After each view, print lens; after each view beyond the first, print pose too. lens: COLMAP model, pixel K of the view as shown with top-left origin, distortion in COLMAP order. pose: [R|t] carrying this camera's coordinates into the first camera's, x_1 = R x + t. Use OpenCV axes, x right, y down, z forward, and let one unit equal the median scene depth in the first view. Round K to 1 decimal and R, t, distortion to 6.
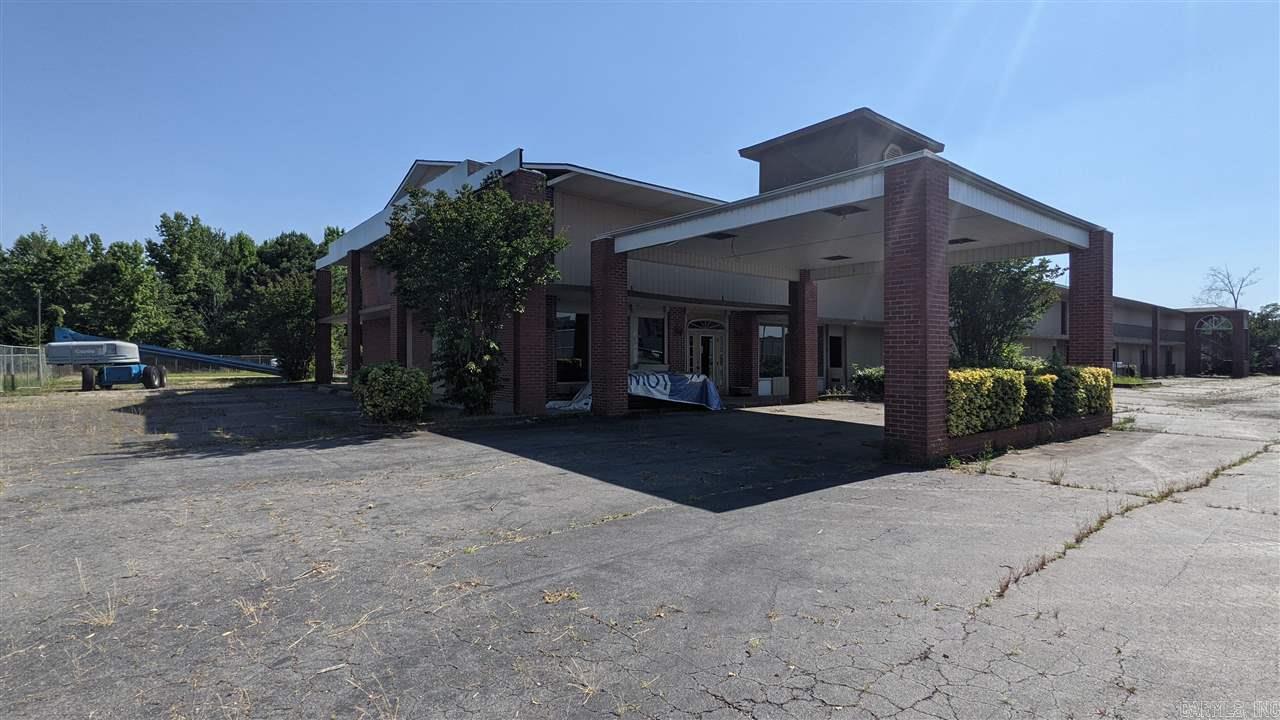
lens RADIAL K [[622.0, 0, 641.4], [0, 622.0, 352.4], [0, 0, 1]] dist [0.007980, 0.002078]
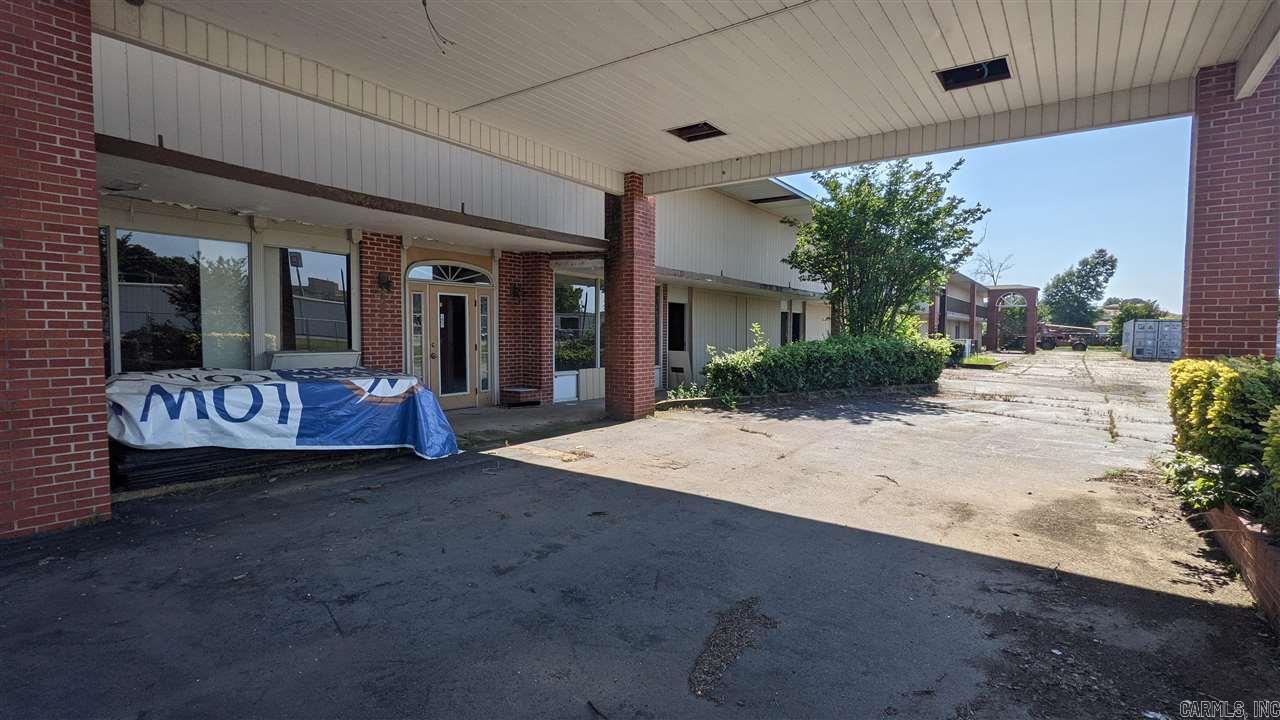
lens RADIAL K [[622.0, 0, 639.4], [0, 622.0, 358.6], [0, 0, 1]] dist [0.007980, 0.002078]
pose [[0.962785, -0.007748, 0.270156, 0.115697], [-0.006550, 0.998626, 0.051984, -0.000812], [-0.270188, -0.051819, 0.961412, 0.453620]]
